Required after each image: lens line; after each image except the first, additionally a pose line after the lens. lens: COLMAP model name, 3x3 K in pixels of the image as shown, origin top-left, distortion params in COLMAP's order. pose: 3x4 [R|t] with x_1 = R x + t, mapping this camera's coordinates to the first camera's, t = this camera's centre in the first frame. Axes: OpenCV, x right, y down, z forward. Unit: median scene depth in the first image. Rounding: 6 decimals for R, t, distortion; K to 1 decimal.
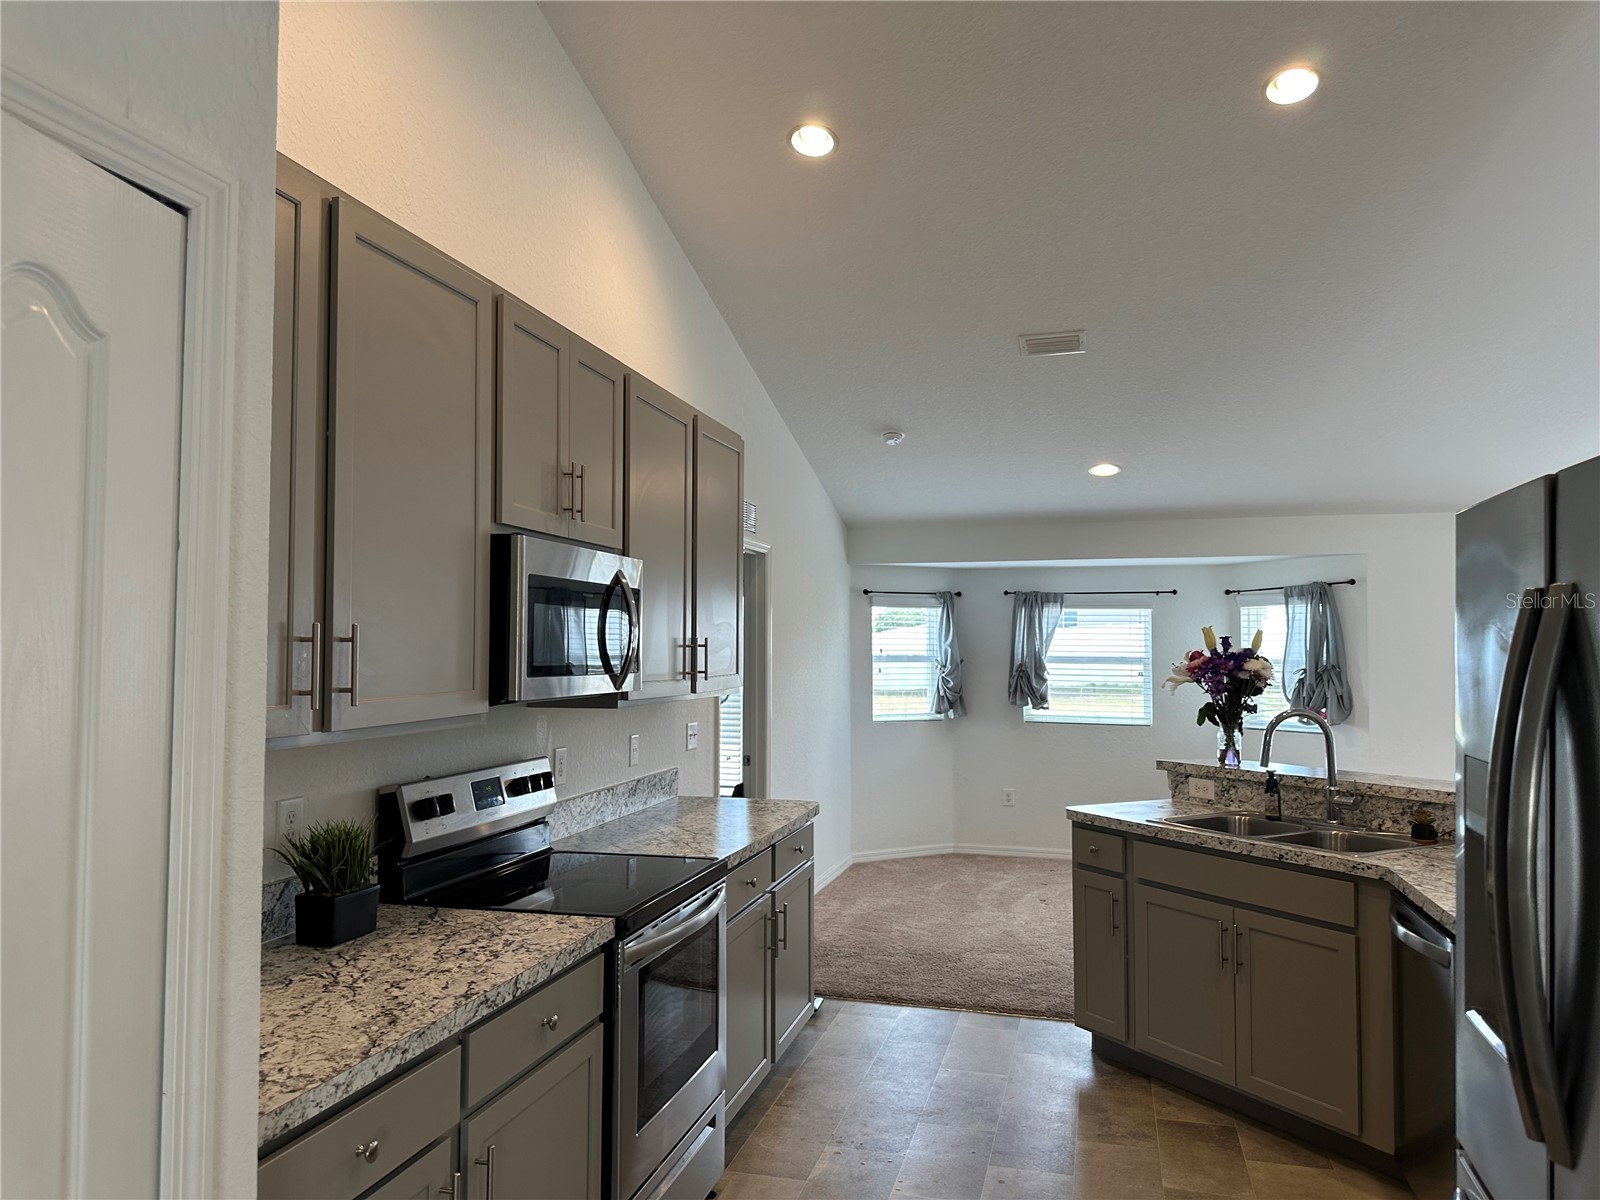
lens RADIAL K [[1112.8, 0, 792.9], [0, 1112.8, 603.0], [0, 0, 1]] dist [0.170000, -0.331257]
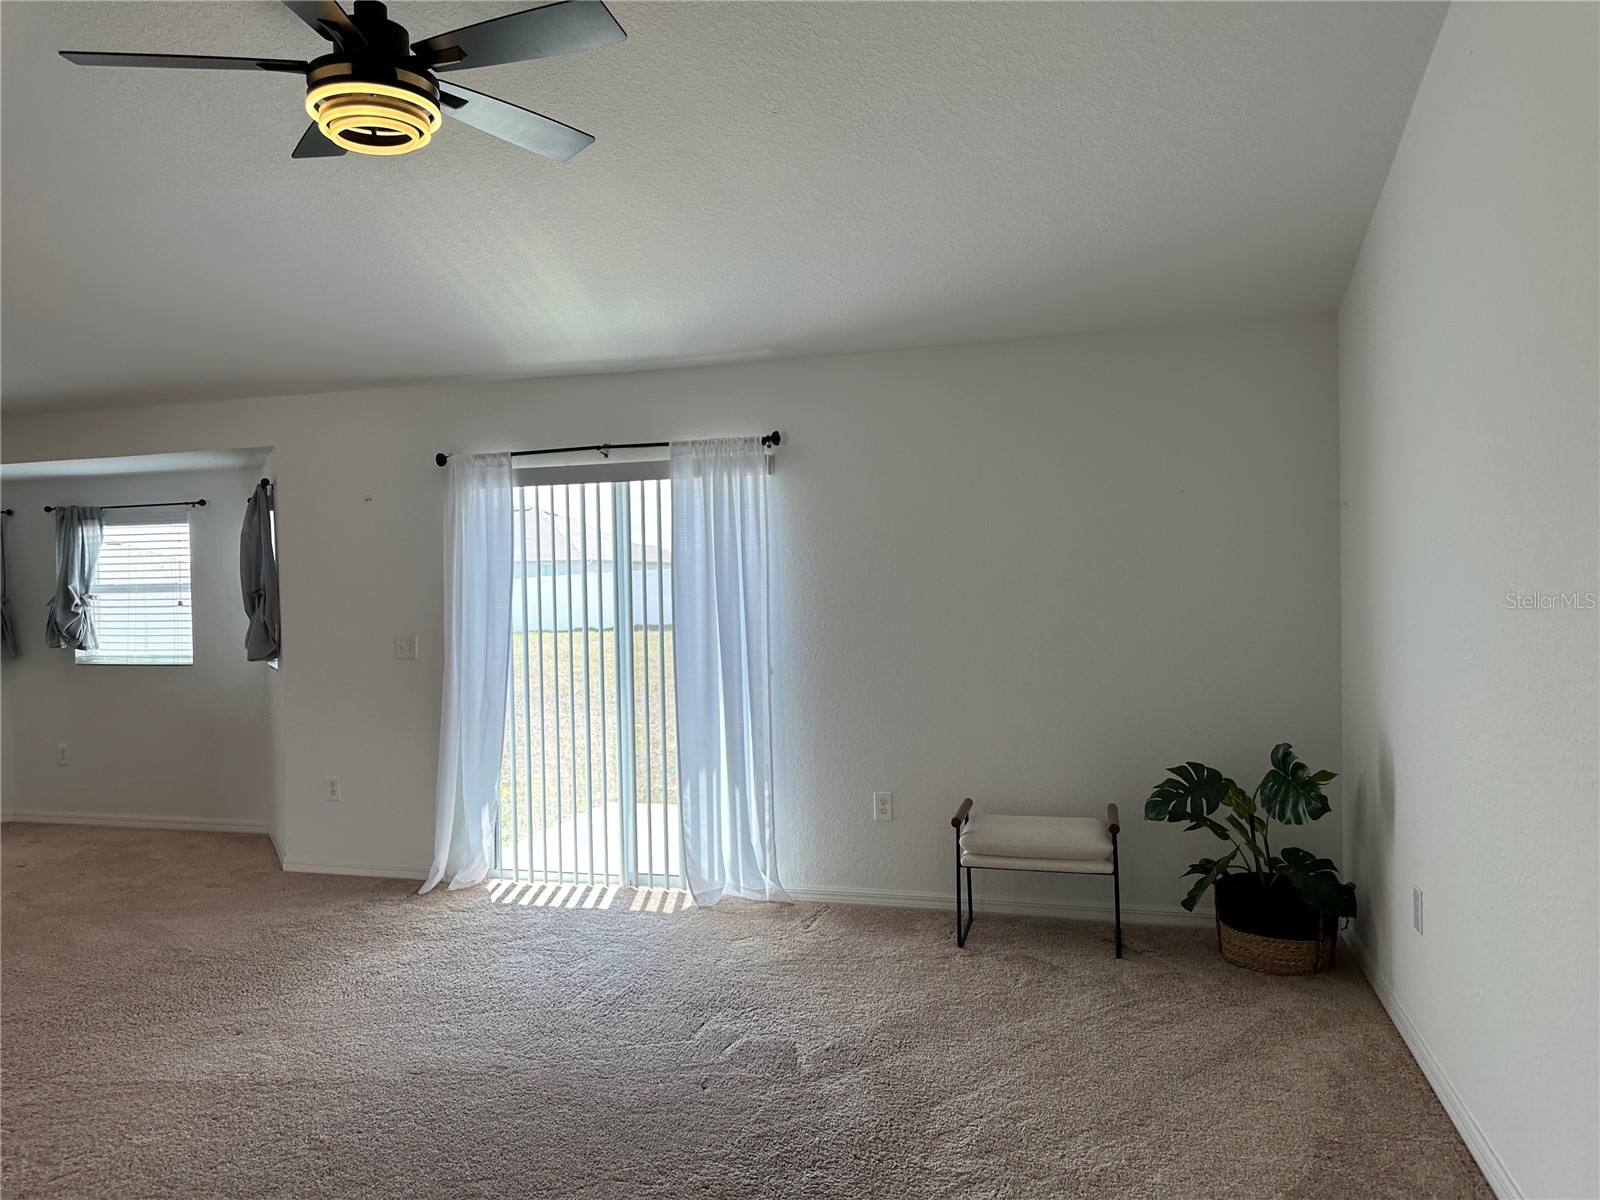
lens RADIAL K [[1100.8, 0, 793.9], [0, 1100.8, 605.1], [0, 0, 1]] dist [0.118513, -0.167299]
pose [[0.999613, -0.023091, -0.015535, 1.308274], [0.023960, 0.998014, 0.058261, 0.045816], [0.014159, -0.058611, 0.998181, 0.317052]]
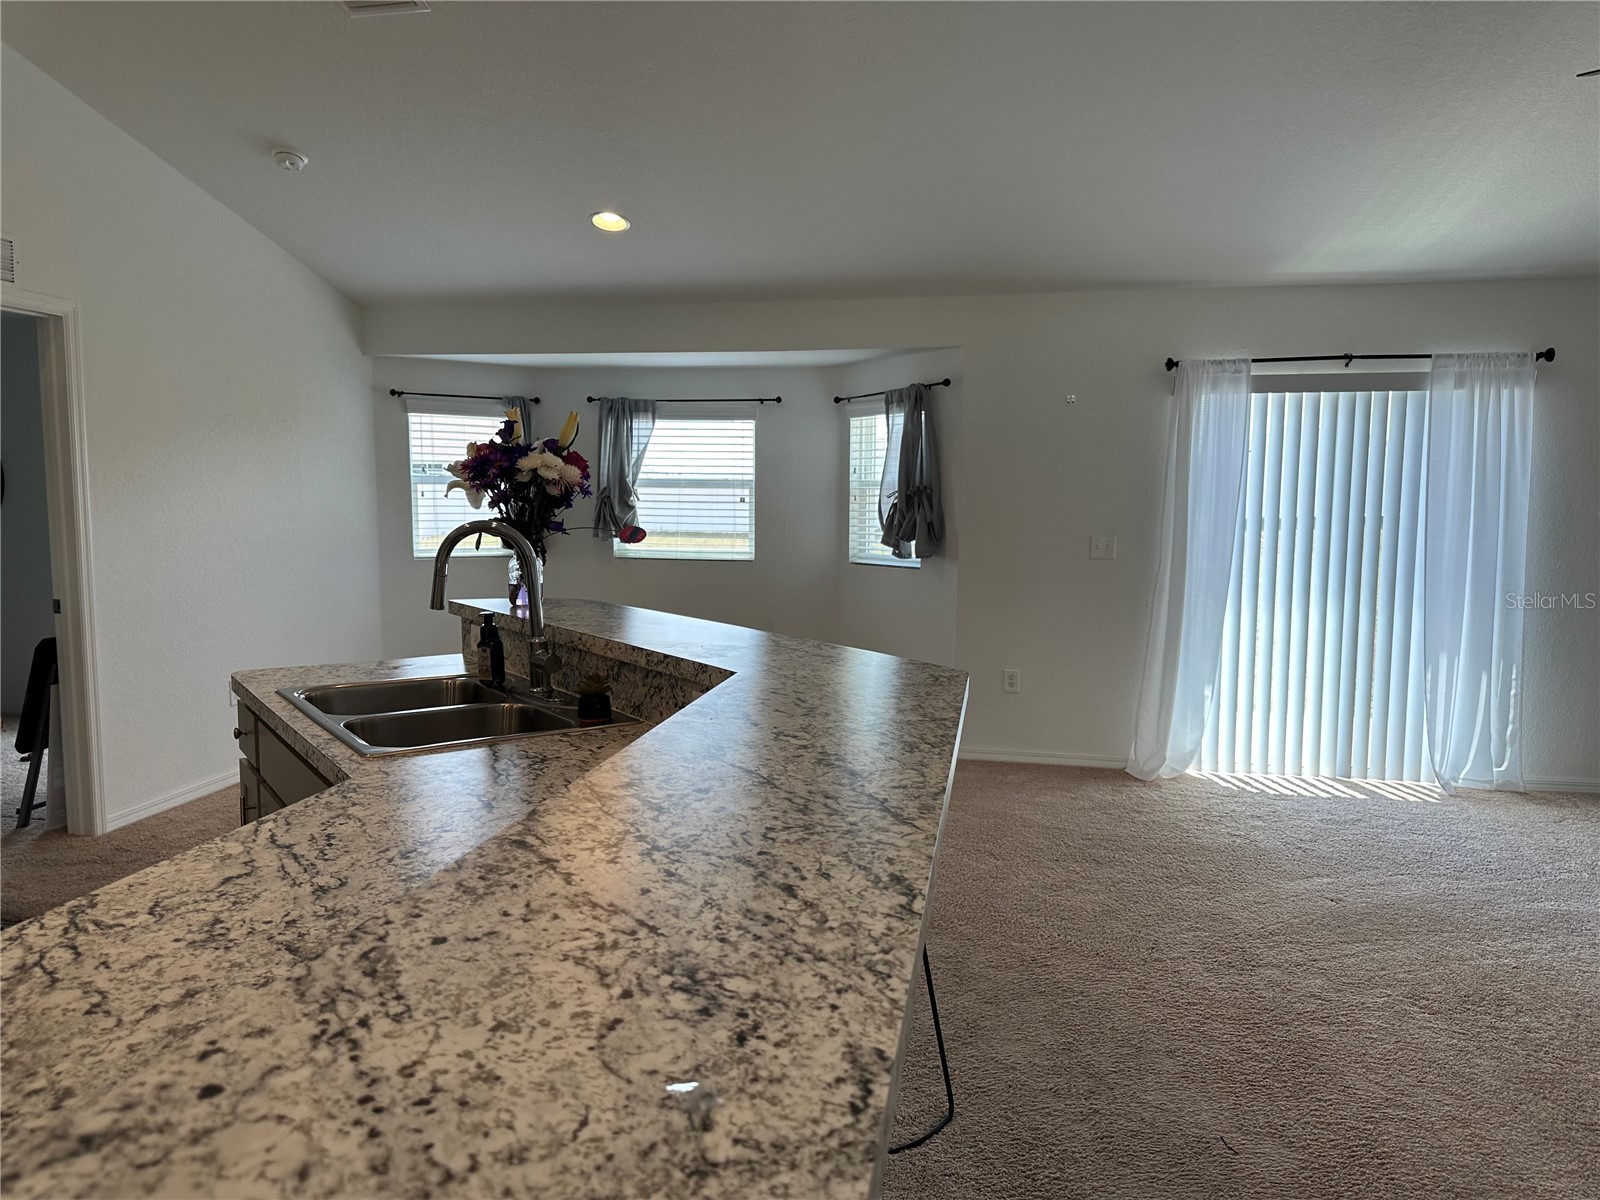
lens RADIAL K [[1115.6, 0, 788.0], [0, 1115.6, 608.6], [0, 0, 1]] dist [0.126266, -0.182712]
pose [[0.997075, -0.004033, 0.076326, 0.473364], [-0.006851, 0.989871, 0.141804, 0.042416], [-0.076125, -0.141912, 0.986948, 0.285088]]
